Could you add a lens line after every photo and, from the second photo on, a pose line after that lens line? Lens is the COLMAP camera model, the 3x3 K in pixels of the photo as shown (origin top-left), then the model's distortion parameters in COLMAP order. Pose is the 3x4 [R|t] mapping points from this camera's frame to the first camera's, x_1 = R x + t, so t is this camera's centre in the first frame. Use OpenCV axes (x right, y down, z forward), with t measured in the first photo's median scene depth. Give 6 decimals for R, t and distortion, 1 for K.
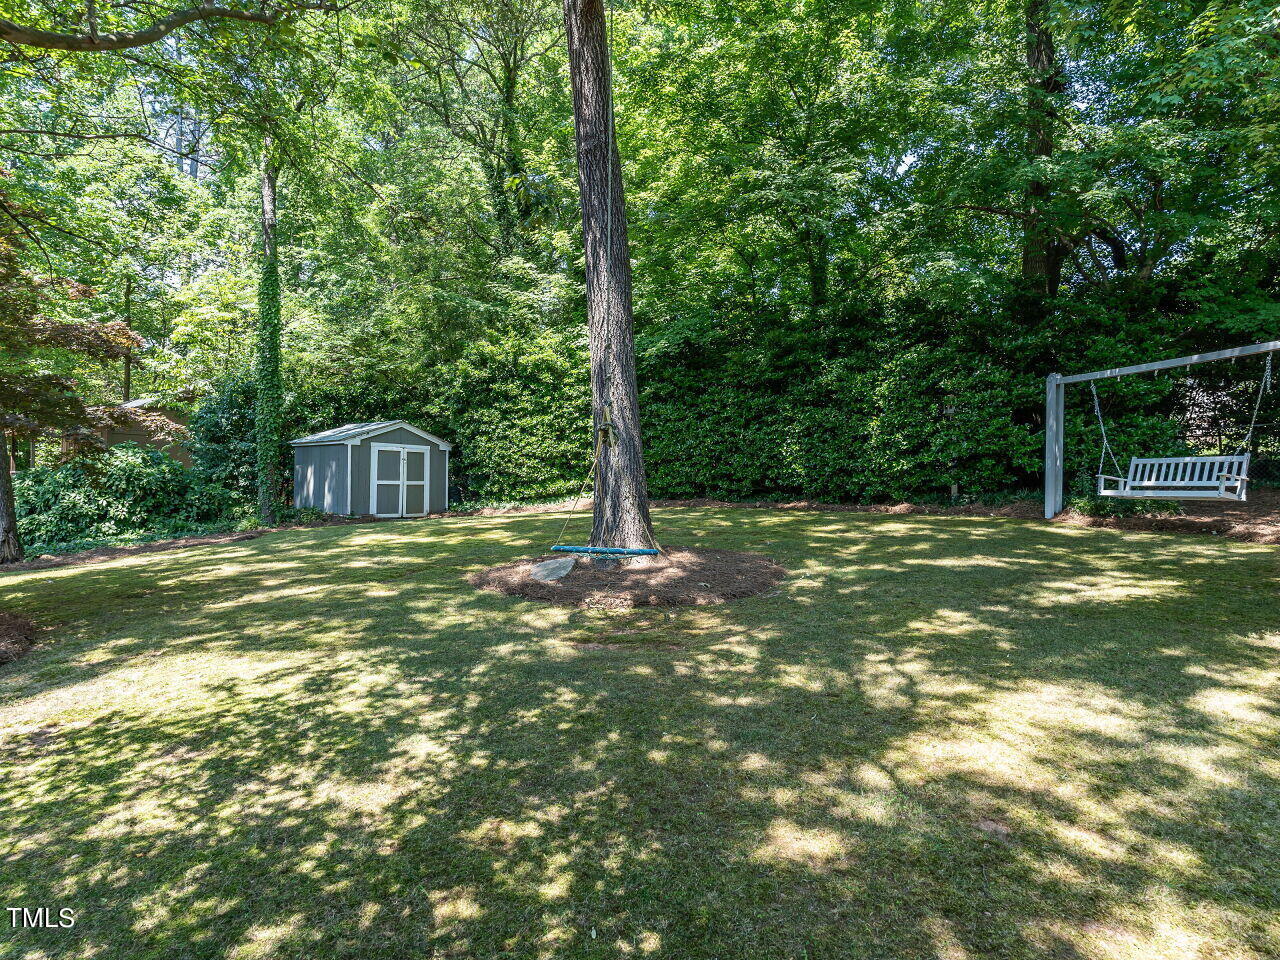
lens RADIAL K [[726.7, 0, 639.4], [0, 726.7, 495.2], [0, 0, 1]] dist [-0.017150, -0.000143]
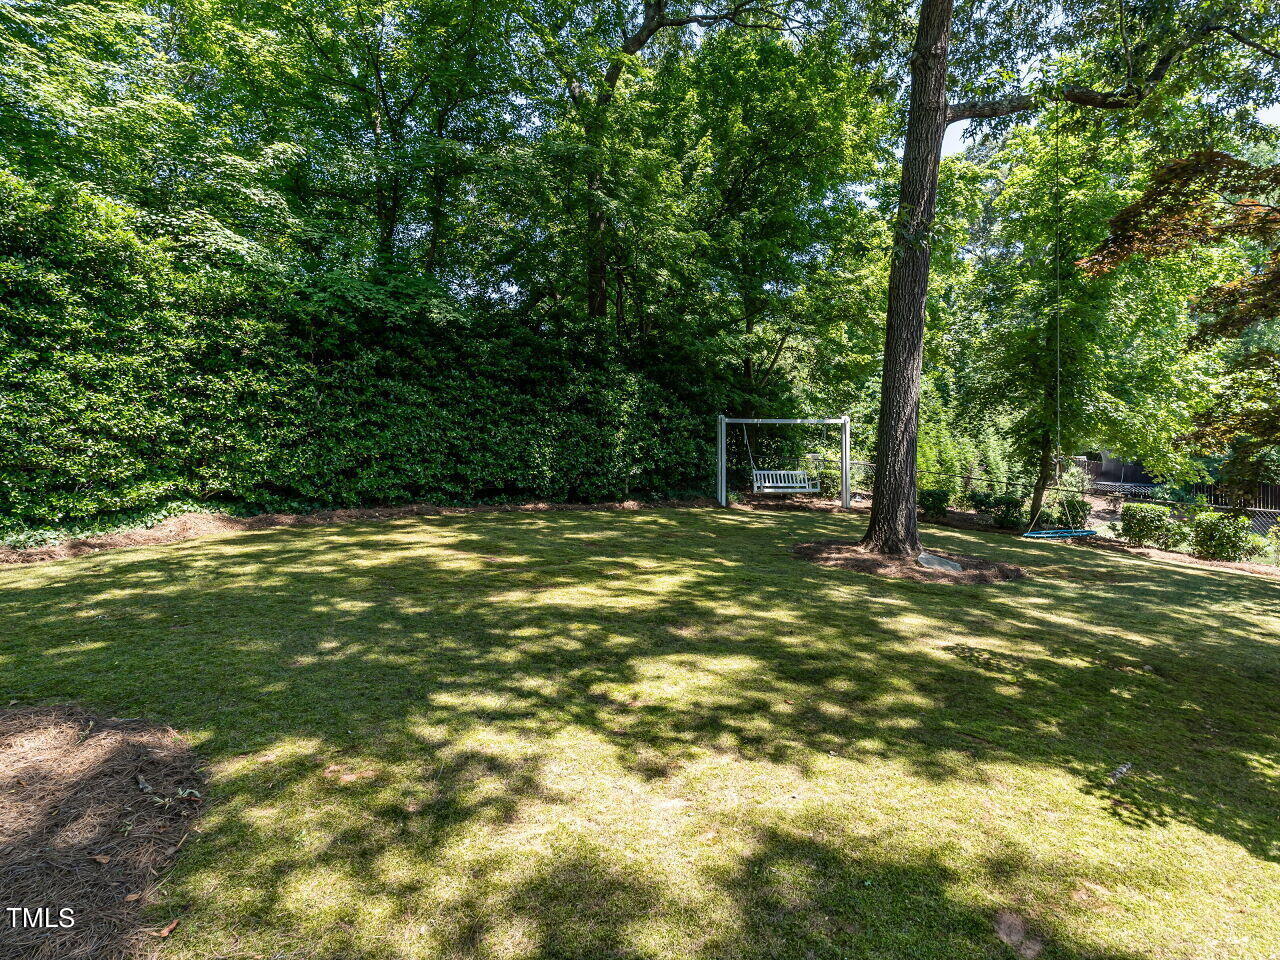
lens RADIAL K [[726.7, 0, 639.4], [0, 726.7, 495.2], [0, 0, 1]] dist [-0.017150, -0.000143]
pose [[0.102272, -0.024895, 0.994445, -0.599893], [0.010389, 0.999659, 0.023957, -0.019388], [-0.994702, 0.007881, 0.102495, 0.589034]]
